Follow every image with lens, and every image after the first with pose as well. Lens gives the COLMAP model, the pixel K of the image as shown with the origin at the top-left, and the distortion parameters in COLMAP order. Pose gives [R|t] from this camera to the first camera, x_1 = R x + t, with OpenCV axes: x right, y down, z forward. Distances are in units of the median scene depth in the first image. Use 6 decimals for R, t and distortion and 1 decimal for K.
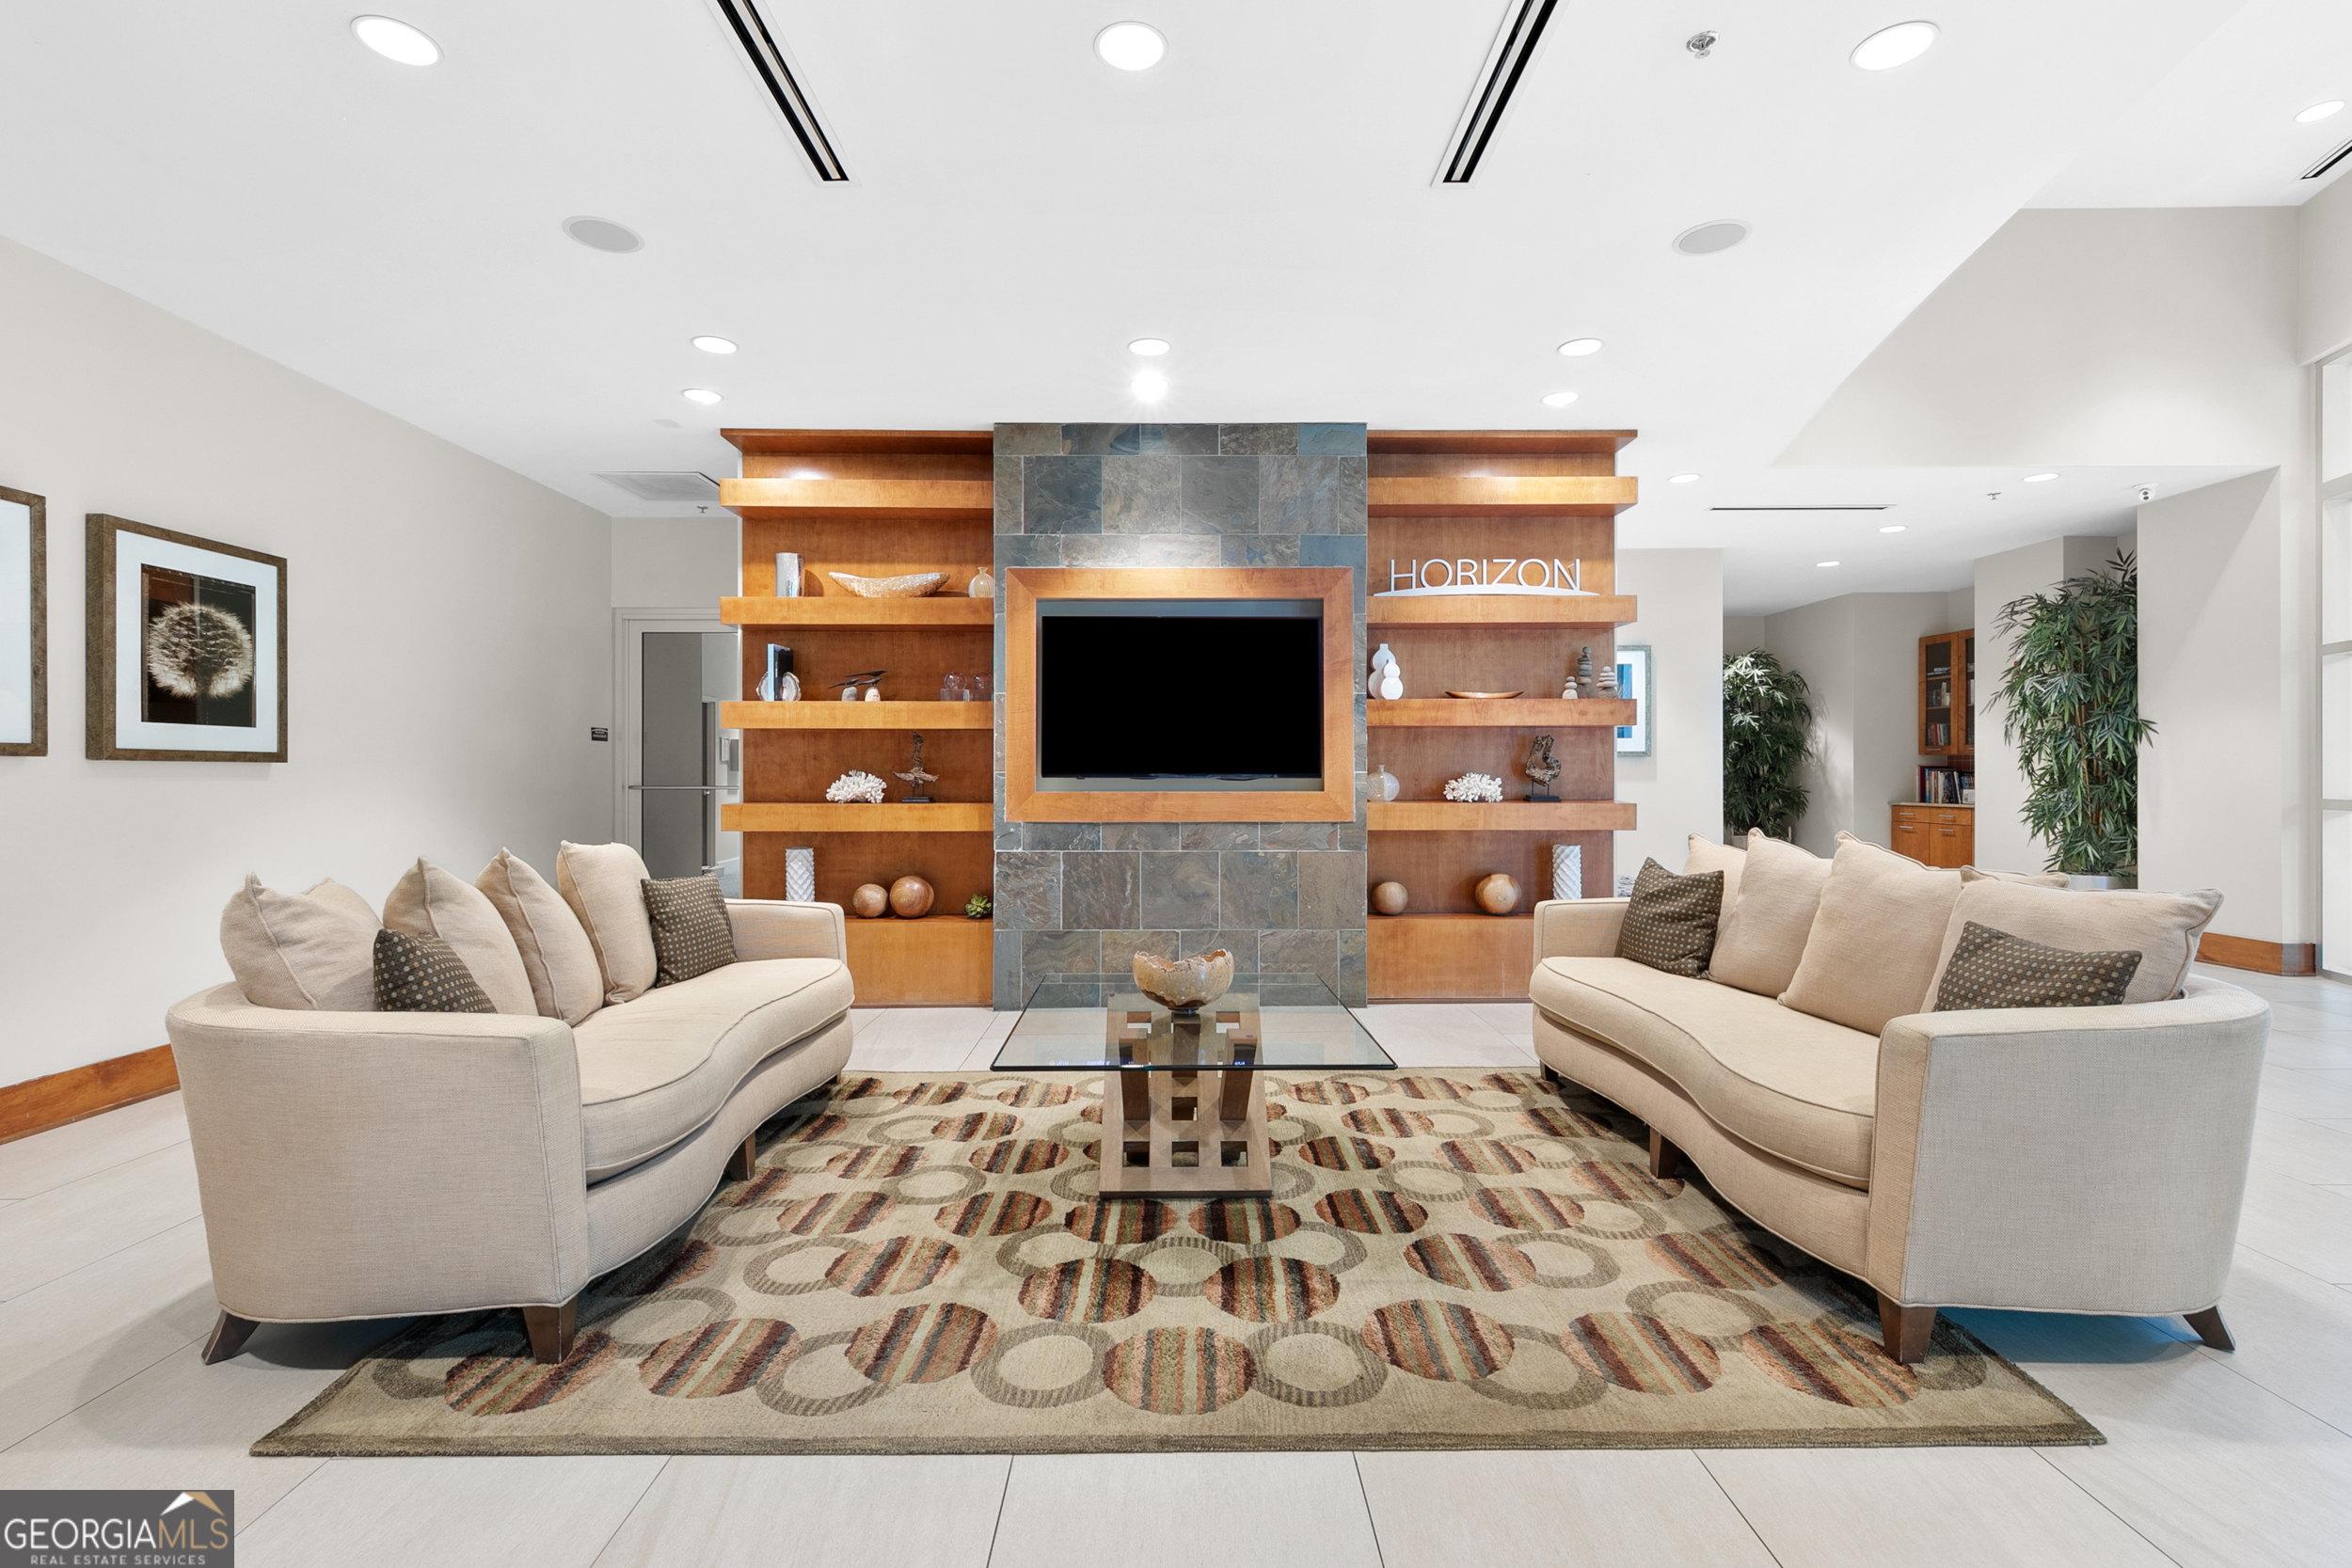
lens RADIAL K [[1058.6, 0, 1180.9], [0, 1058.6, 774.5], [0, 0, 1]] dist [0.008446, -0.000635]
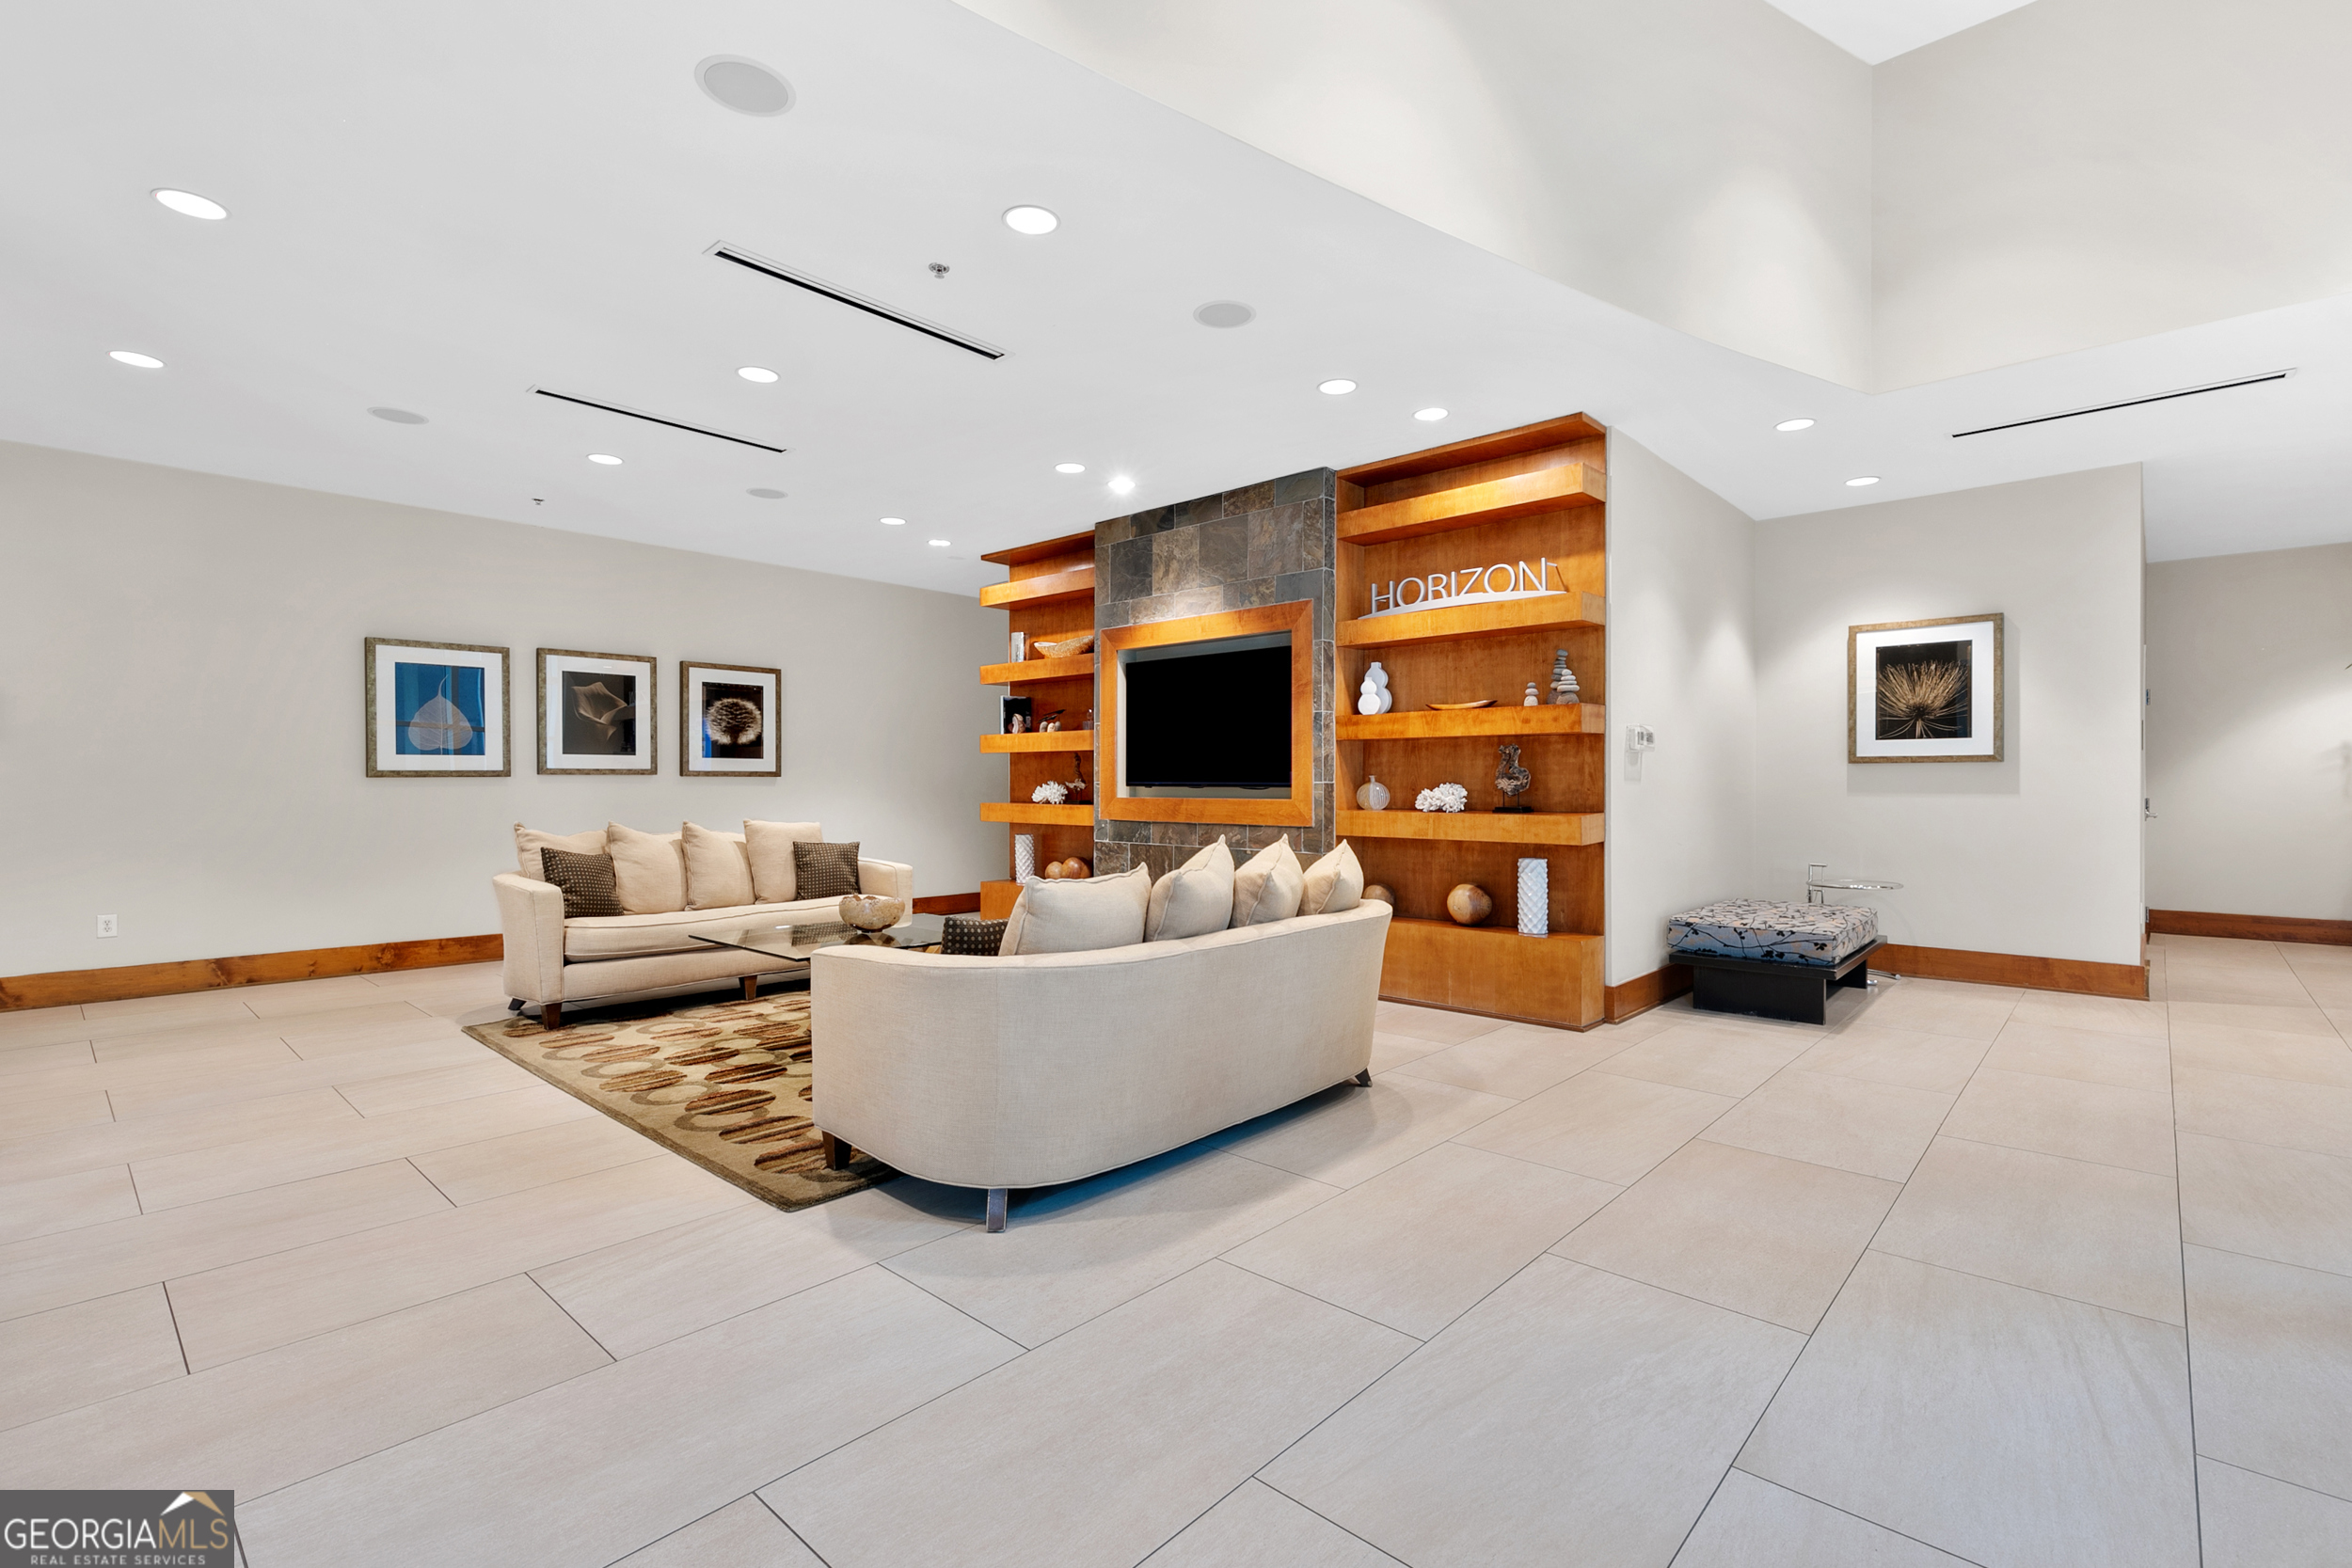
lens RADIAL K [[1058.6, 0, 1183.4], [0, 1058.6, 784.9], [0, 0, 1]] dist [0.008446, -0.000635]
pose [[0.732690, 0.001984, -0.680559, 0.816745], [-0.002198, 0.999997, 0.000549, 0.000110], [0.680559, 0.001094, 0.732693, 0.089590]]
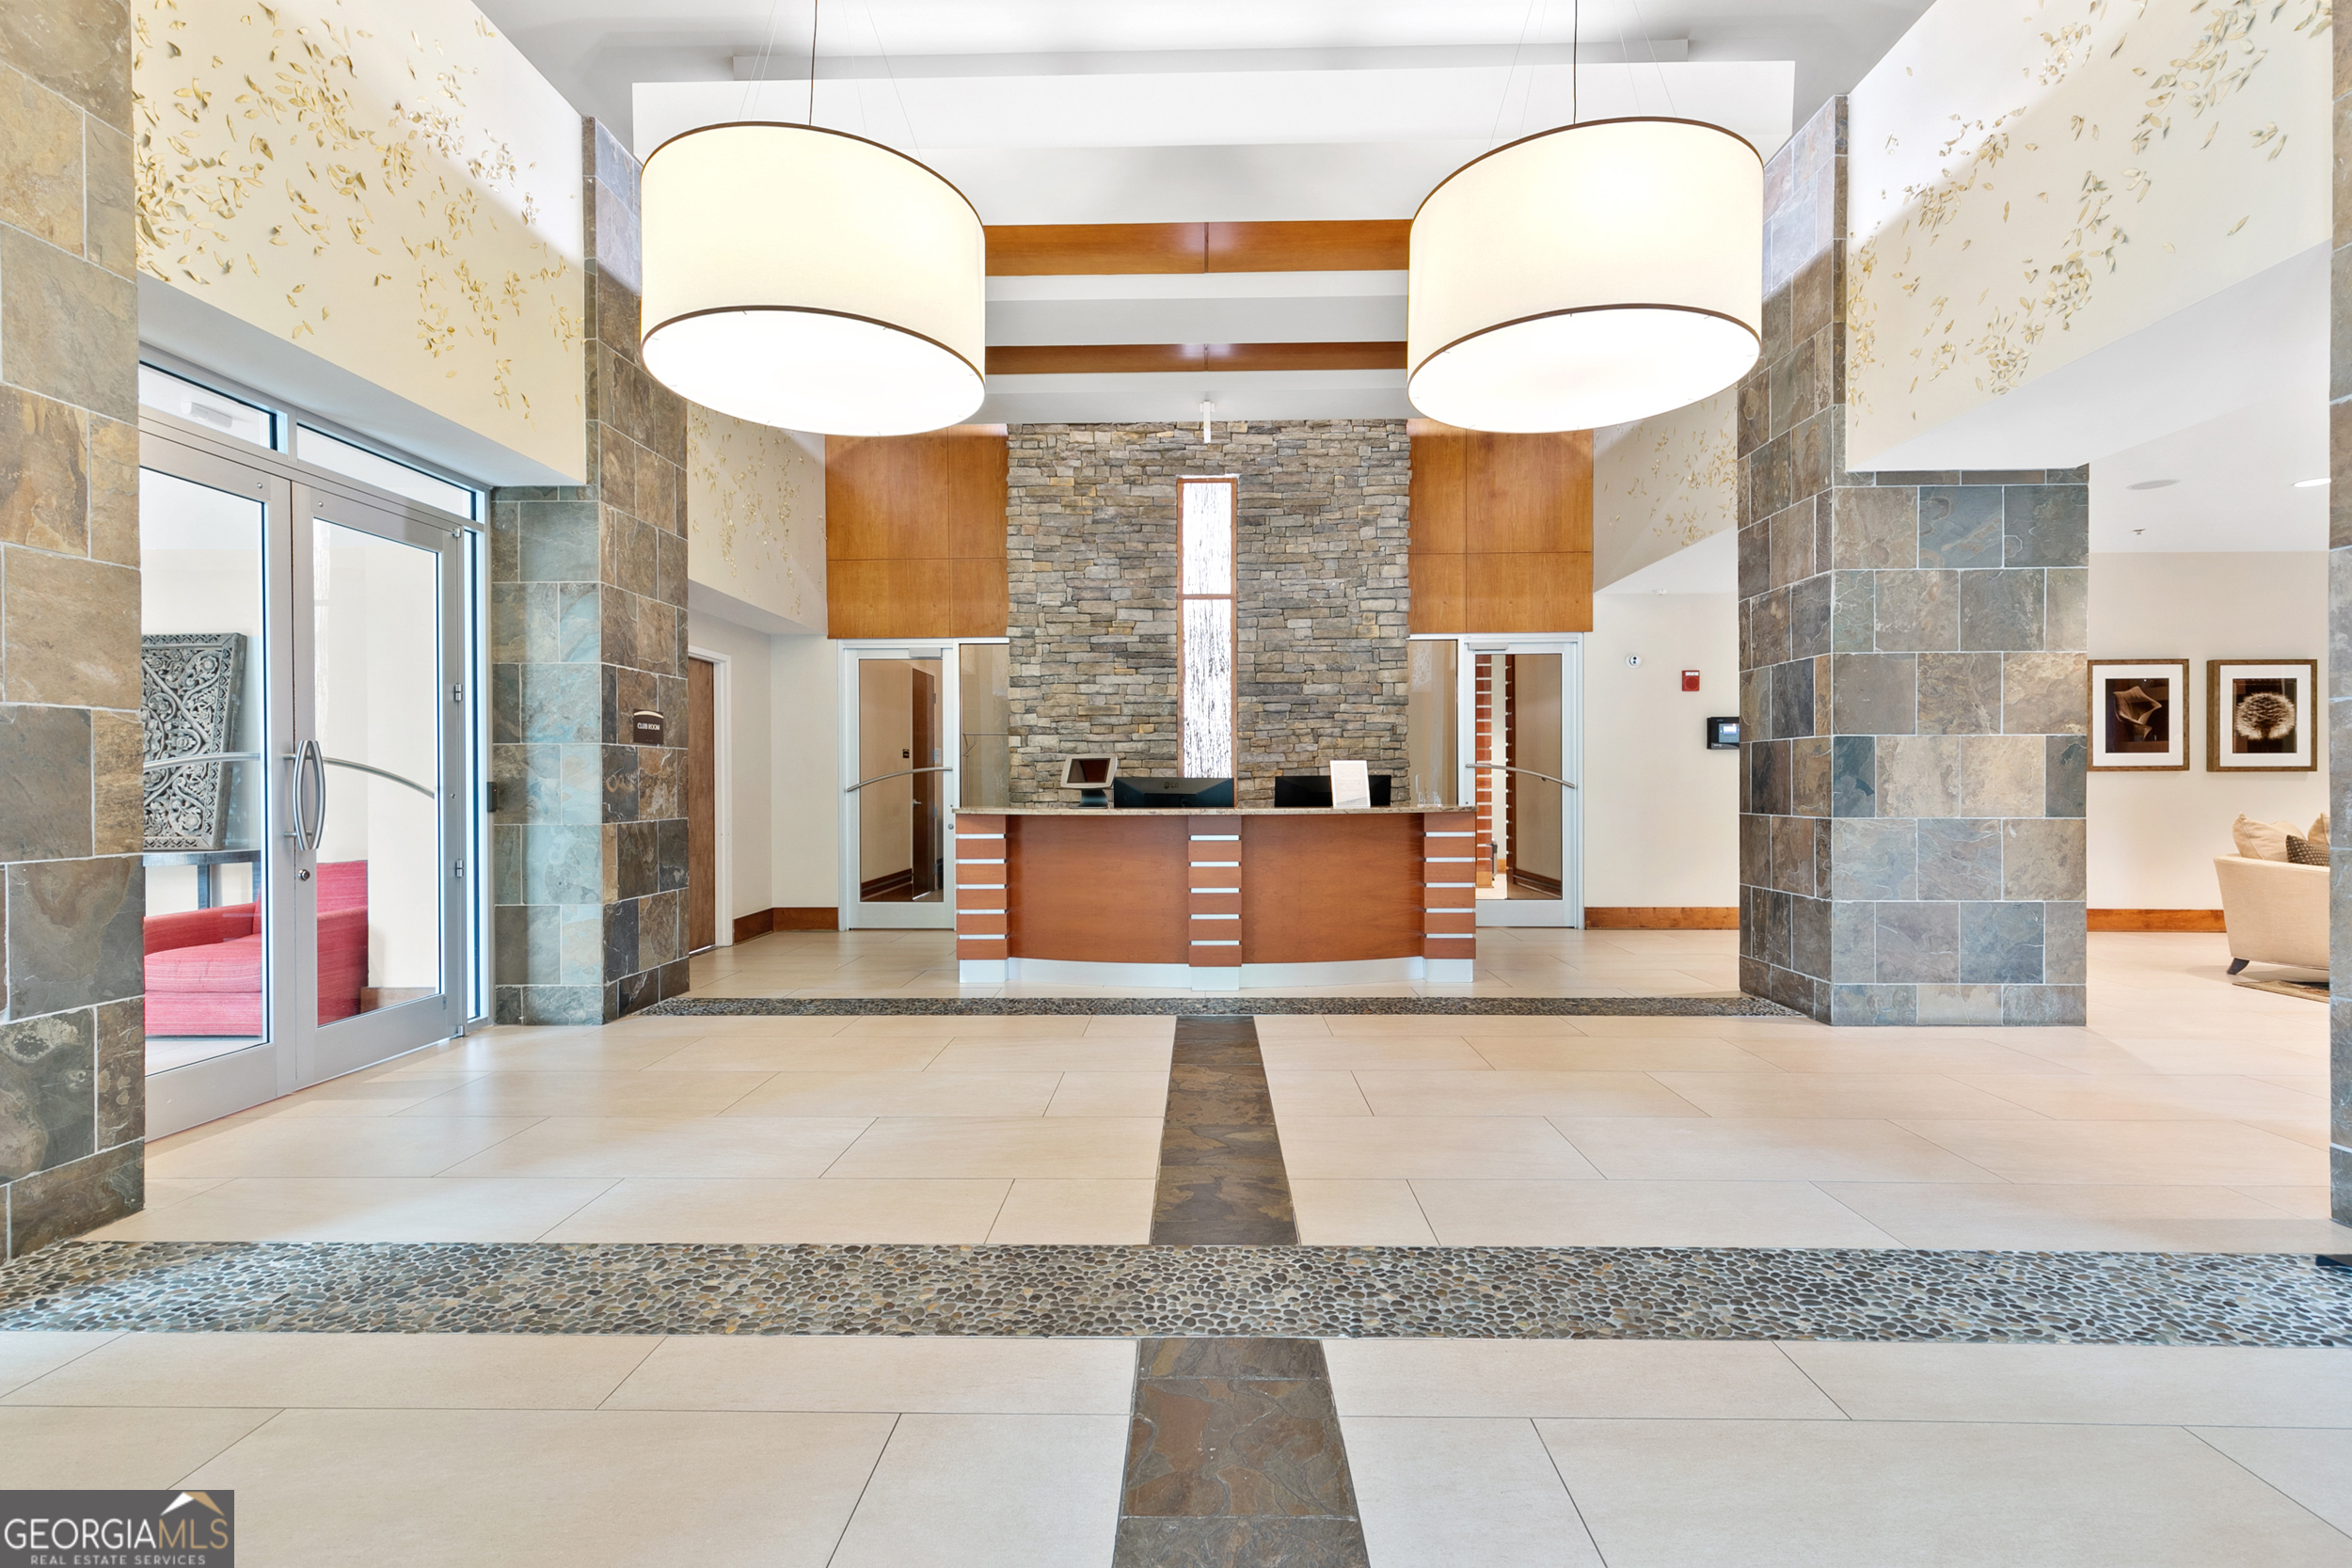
lens RADIAL K [[1058.6, 0, 1209.9], [0, 1058.6, 797.4], [0, 0, 1]] dist [0.008446, -0.000635]
pose [[-0.027935, 0.002940, -0.999605, 0.871950], [0.001697, 0.999994, 0.002894, 0.020436], [0.999608, -0.001616, -0.027940, -0.705963]]
